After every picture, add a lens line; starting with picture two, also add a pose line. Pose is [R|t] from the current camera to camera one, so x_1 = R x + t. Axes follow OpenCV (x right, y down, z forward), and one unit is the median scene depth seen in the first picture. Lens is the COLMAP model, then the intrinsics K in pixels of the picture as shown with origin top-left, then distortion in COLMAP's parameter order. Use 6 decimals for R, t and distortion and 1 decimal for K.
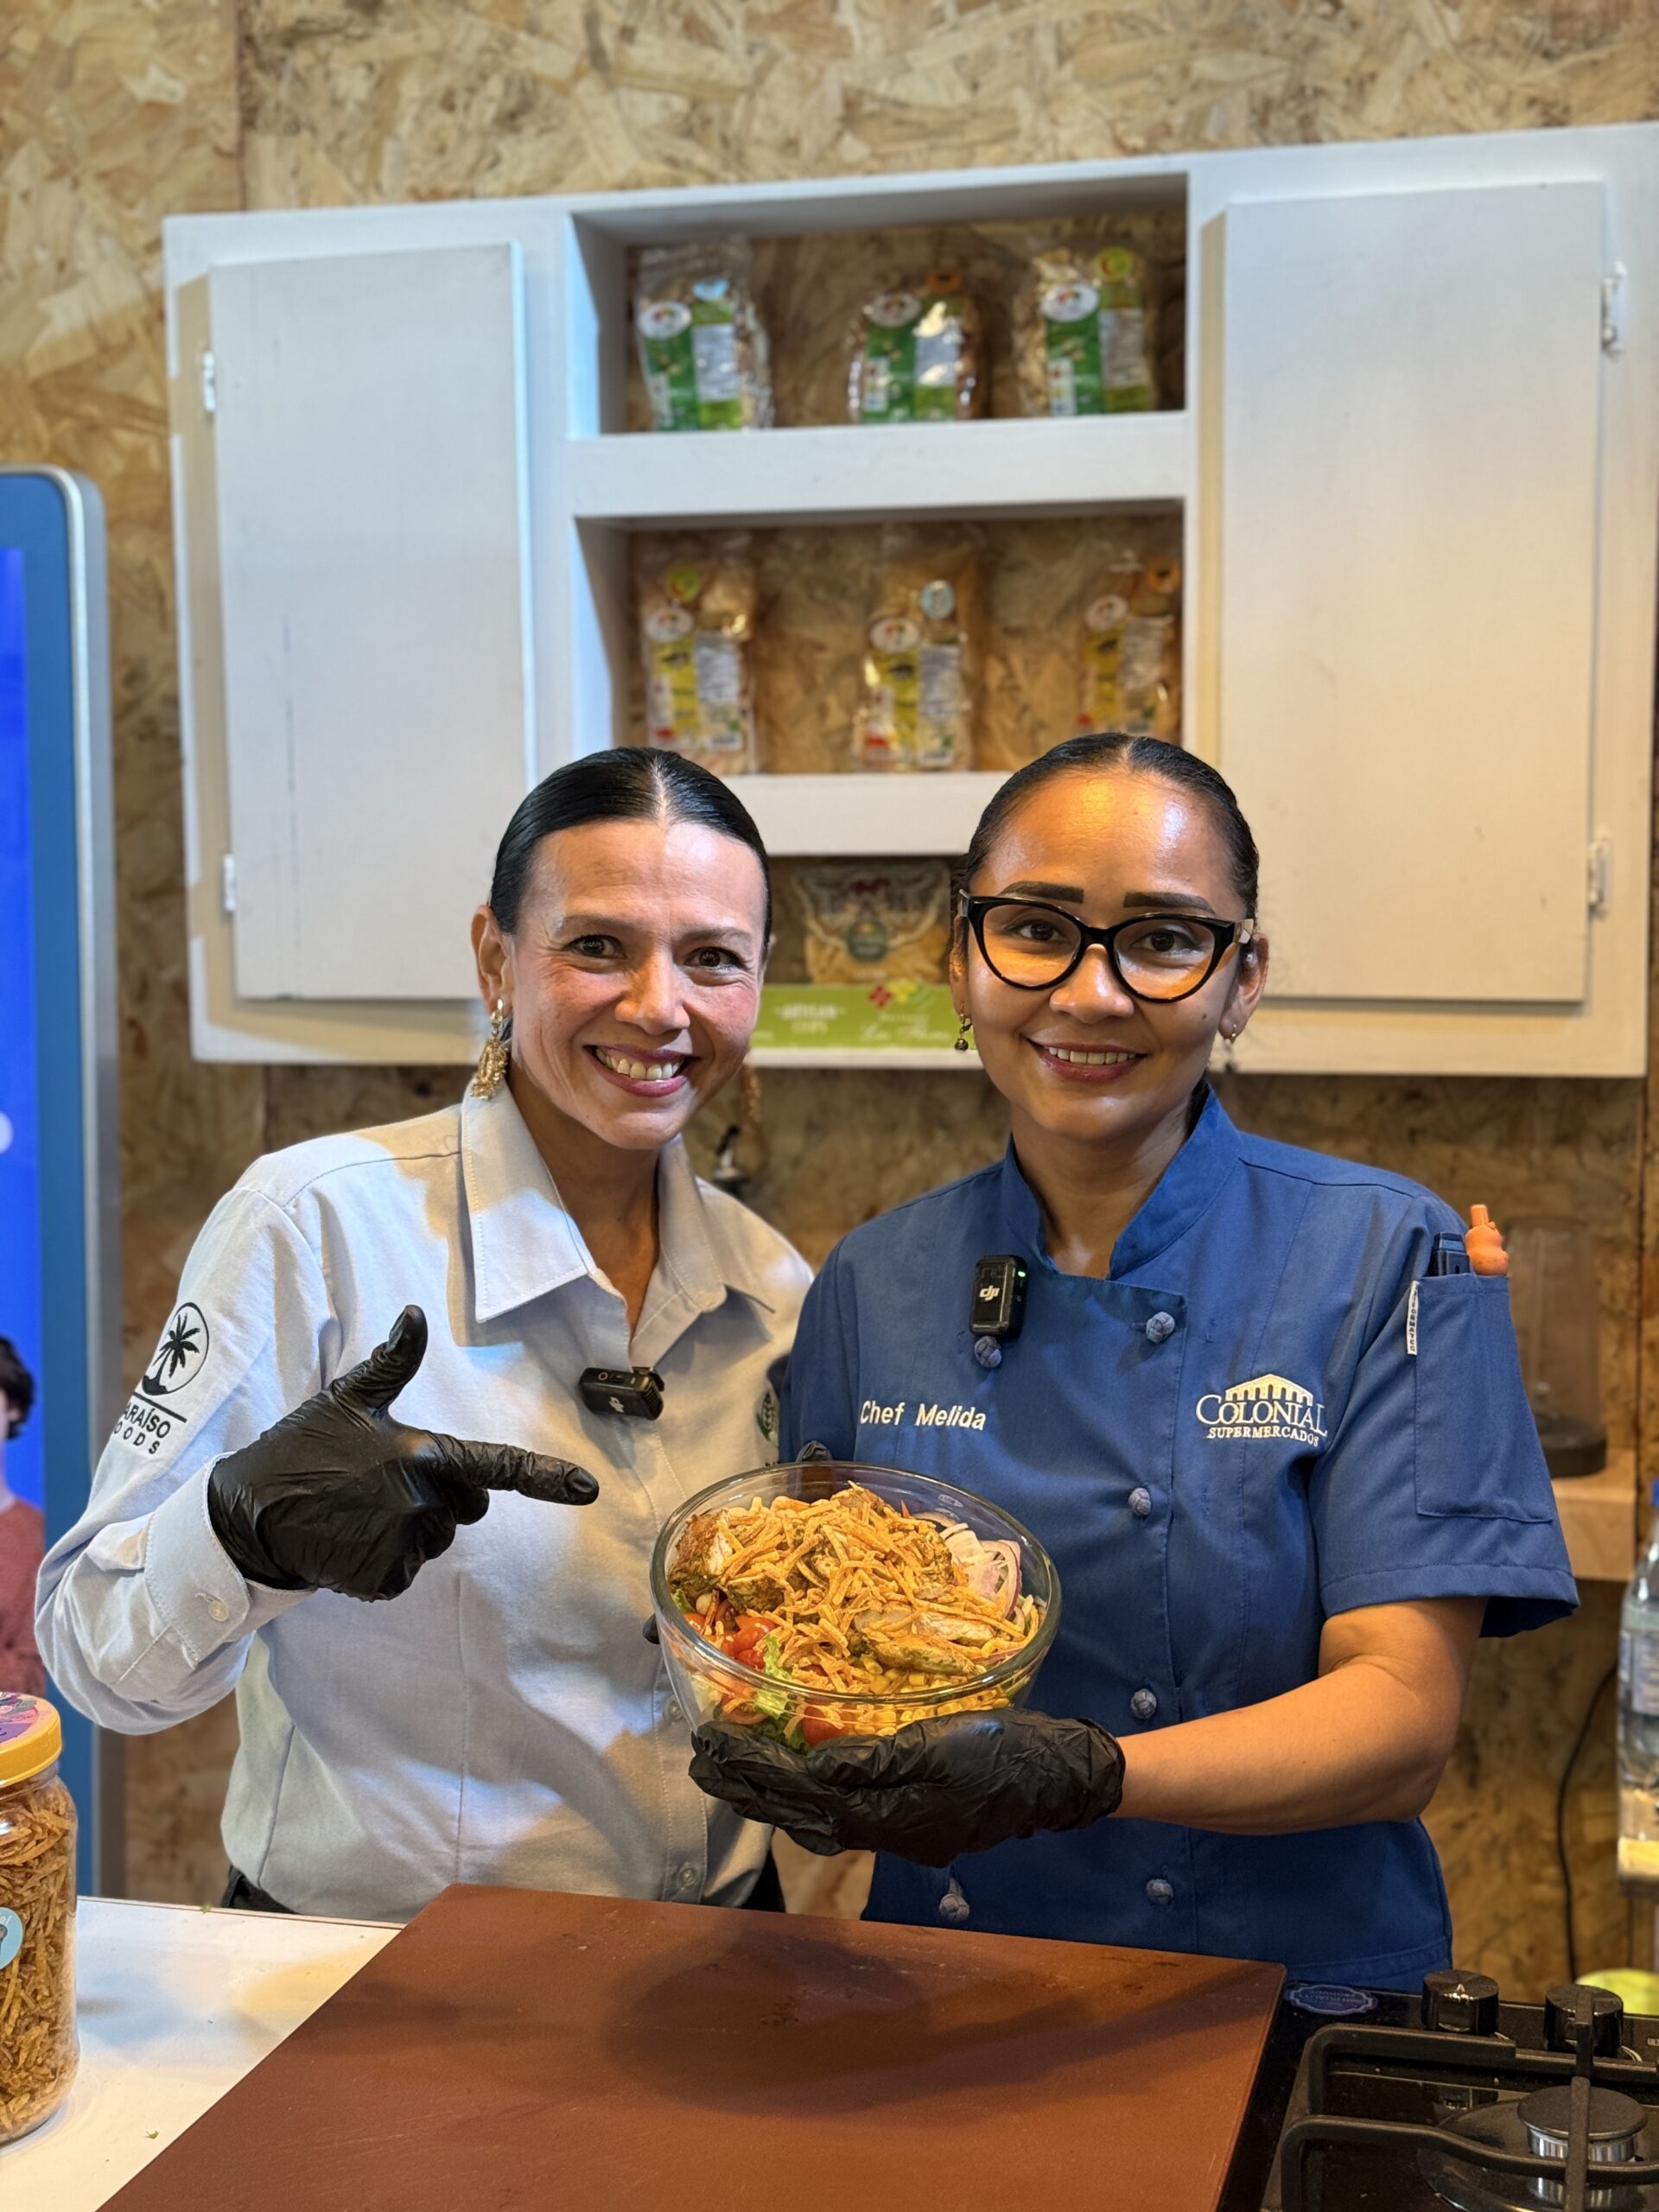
lens RADIAL K [[3056.2, 0, 829.5], [0, 3056.2, 1106.0], [0, 0, 1]] dist [0.213448, -0.398928]
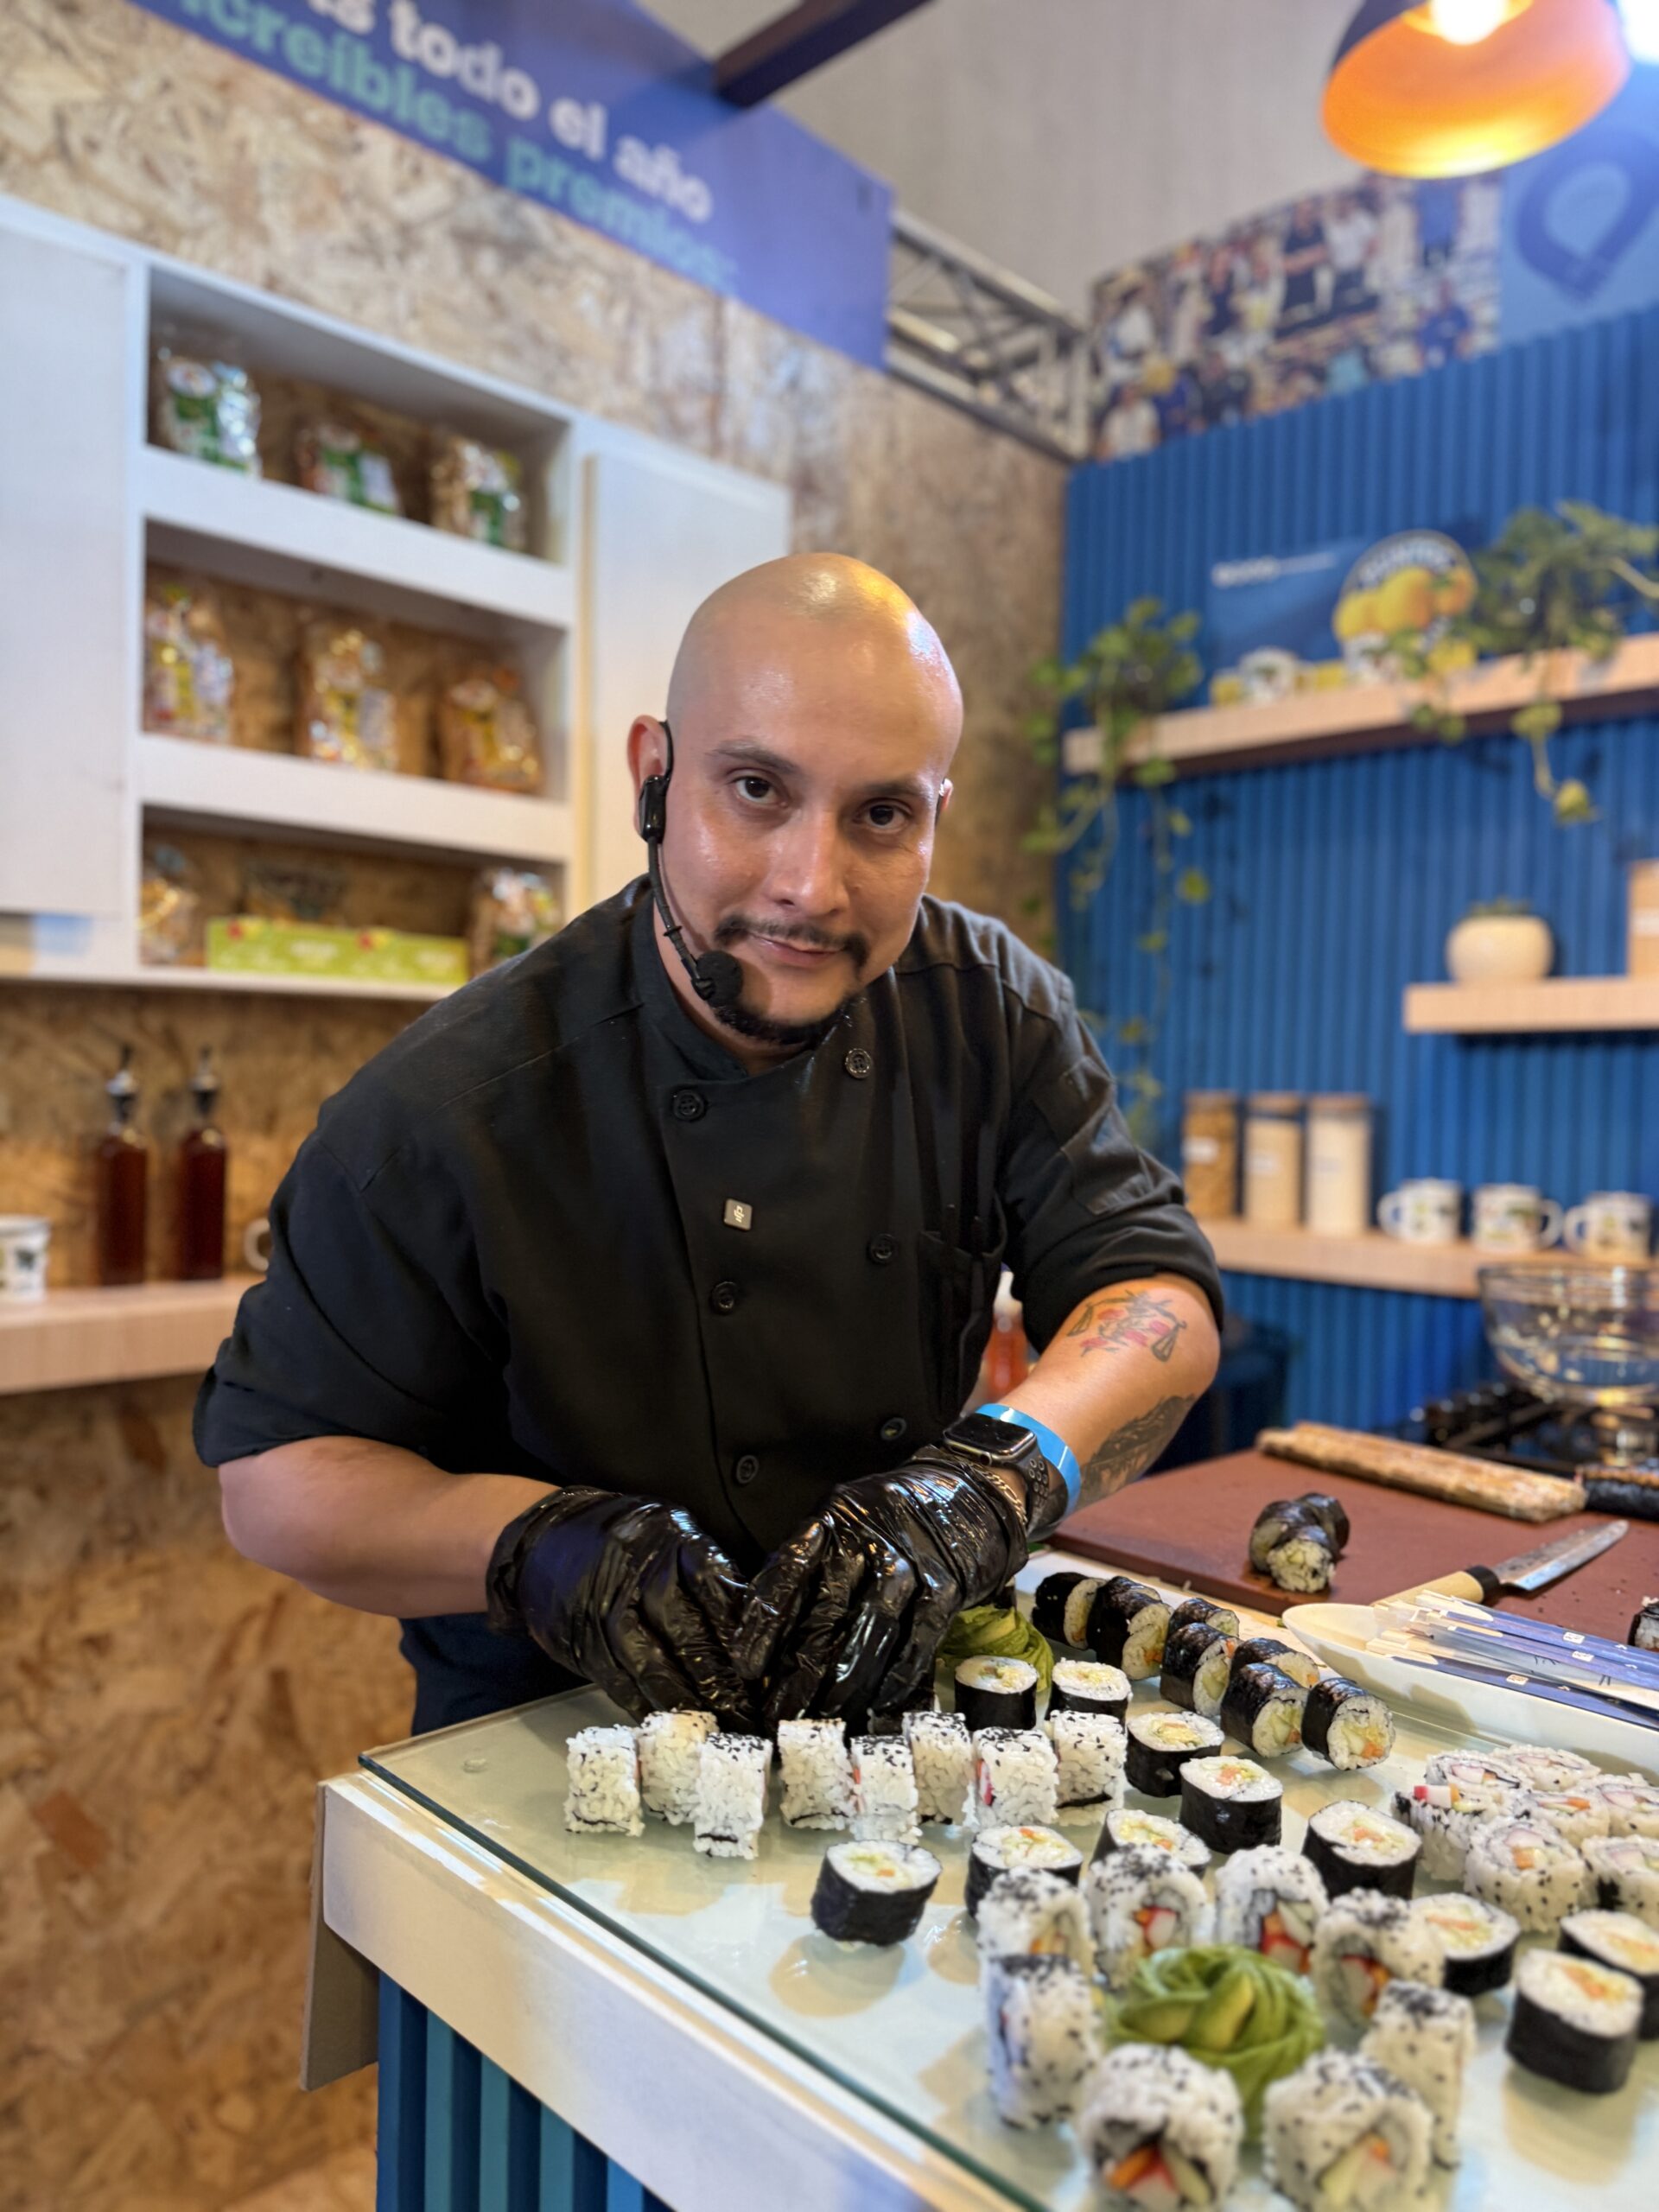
lens RADIAL K [[1561.4, 0, 834.8], [0, 1561.4, 1122.7], [0, 0, 1]] dist [0.001385, -0.013290]
pose [[0.506166, -0.012706, 0.862342, -0.453691], [0.052389, 0.998498, -0.016038, 0.062943], [-0.860843, 0.053295, 0.506072, 0.471653]]
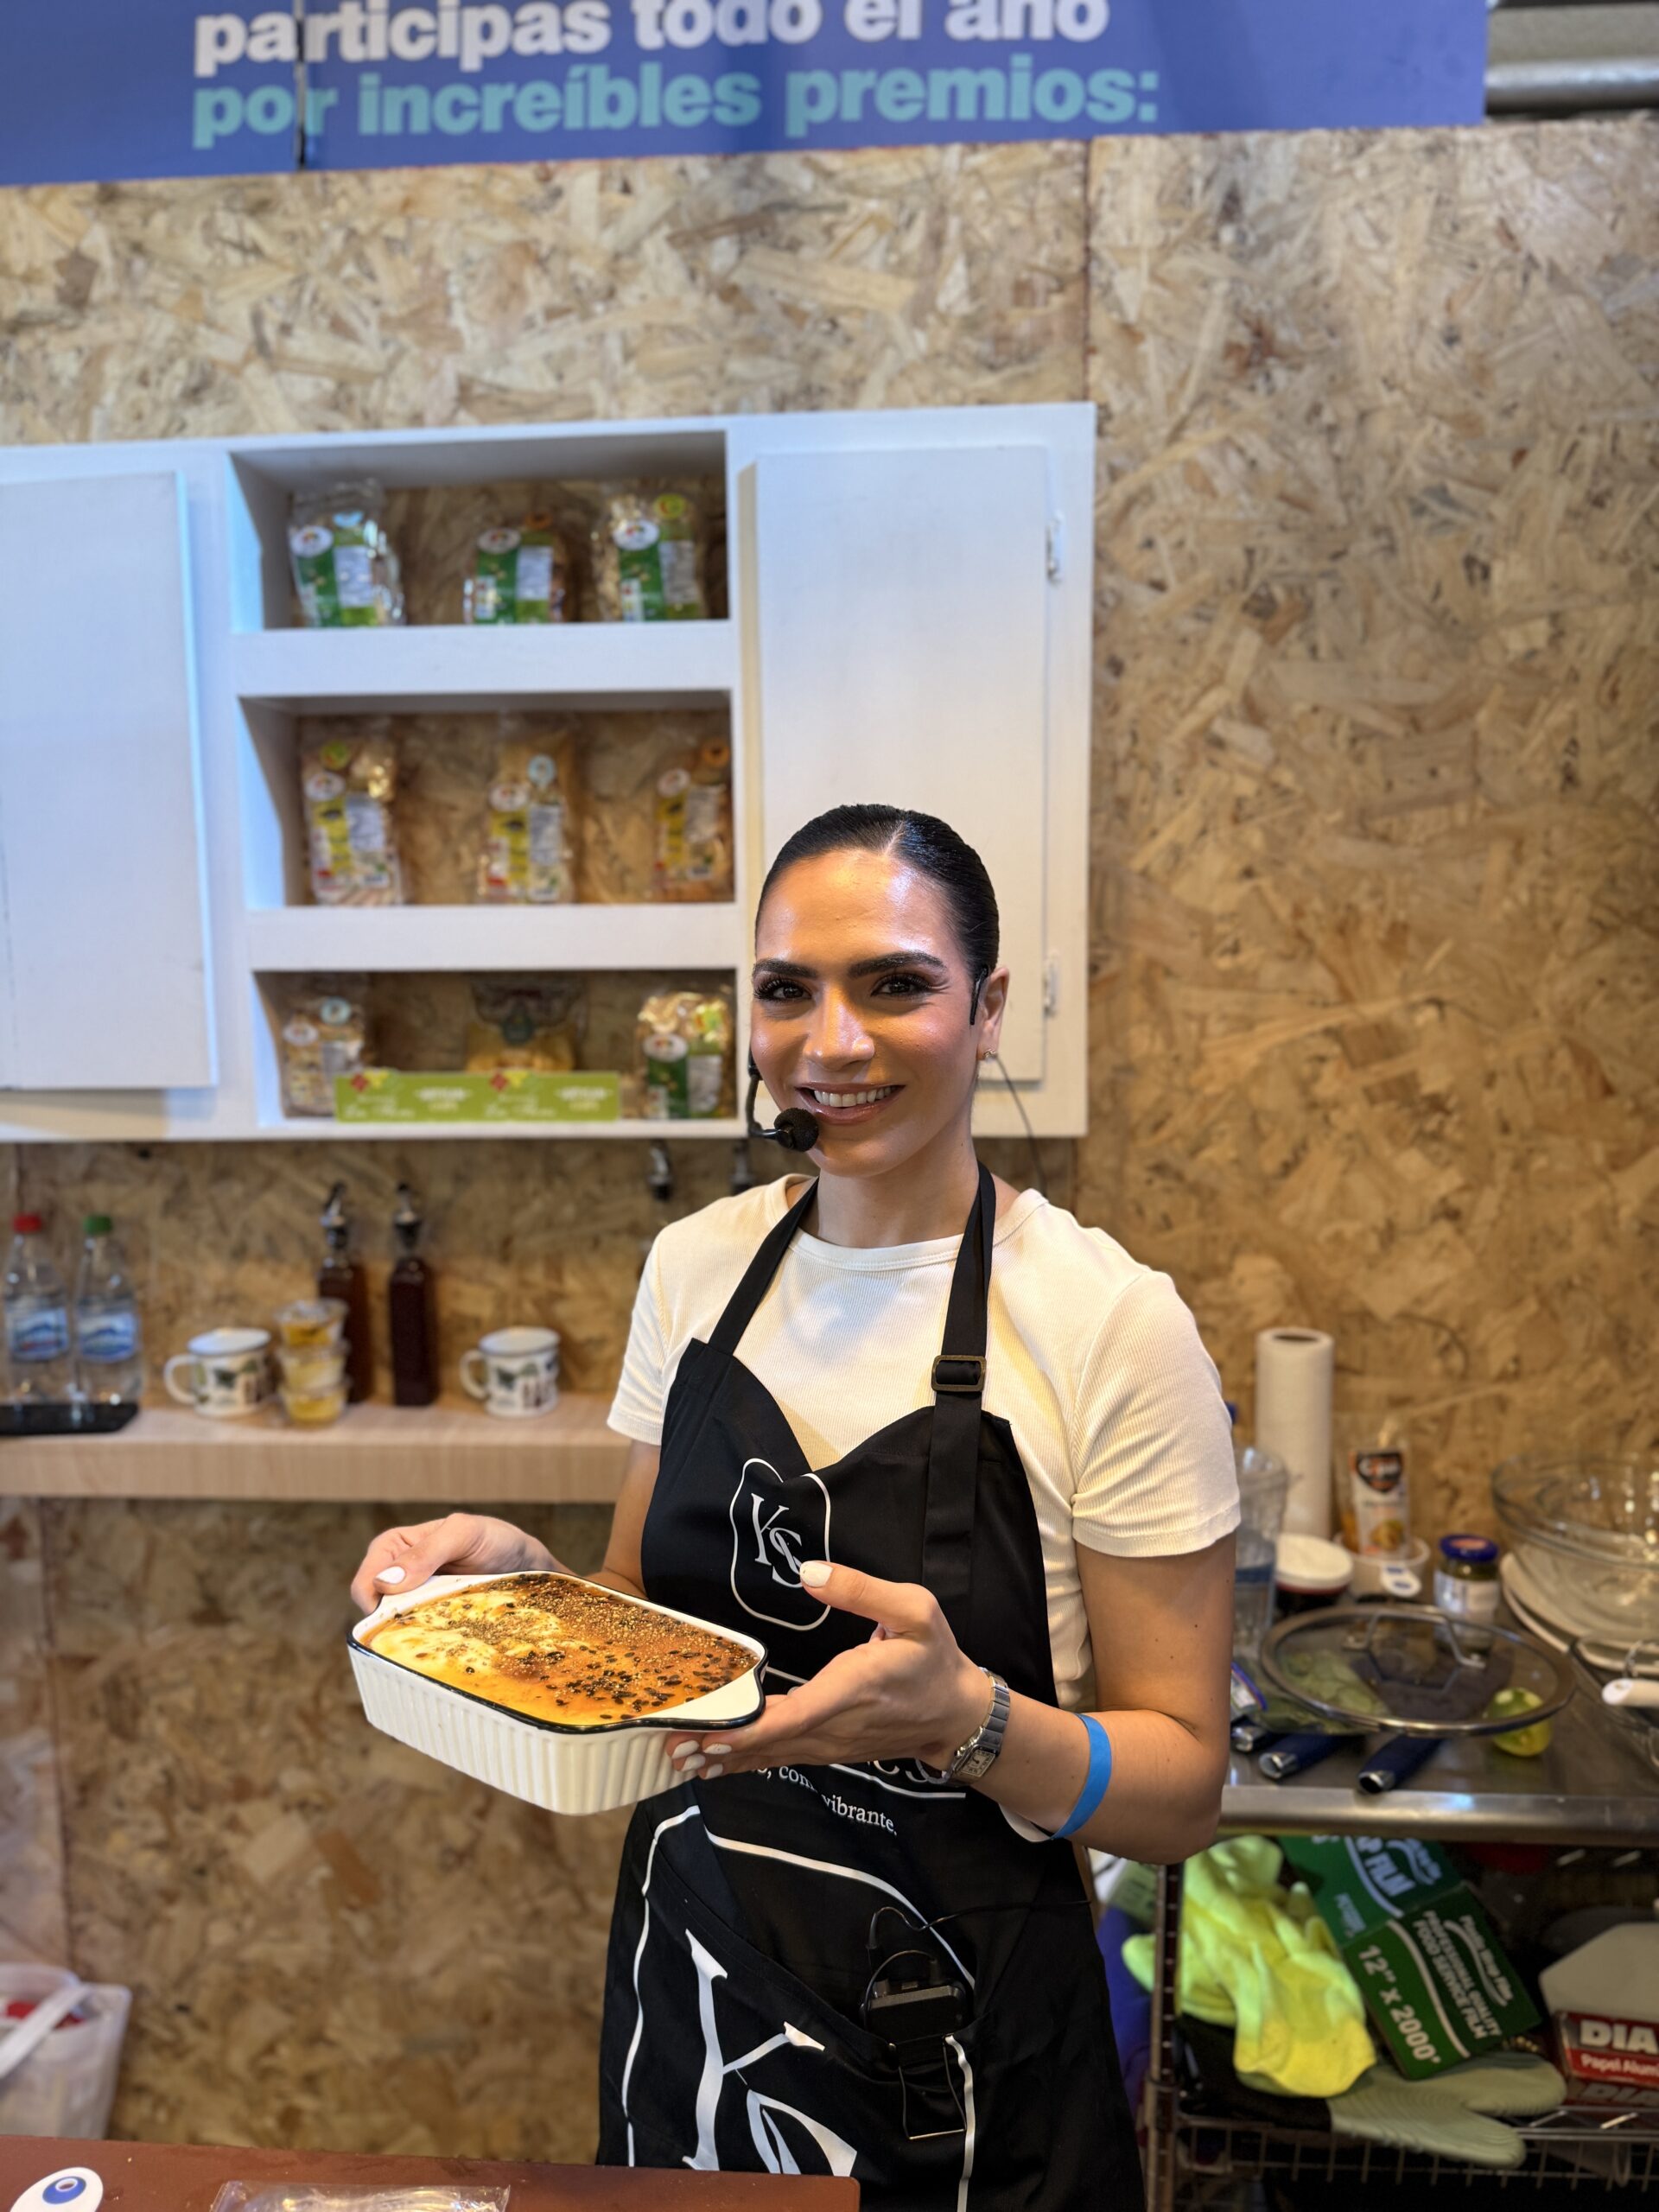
lens RADIAL K [[1561.4, 0, 834.8], [0, 1561.4, 1122.7], [0, 0, 1]] dist [0.001385, -0.013290]
pose [[0.984812, -0.021884, 0.172242, 0.040080], [0.019556, 0.999693, 0.015198, -0.024926], [-0.172522, -0.011599, 0.984937, 0.334441]]
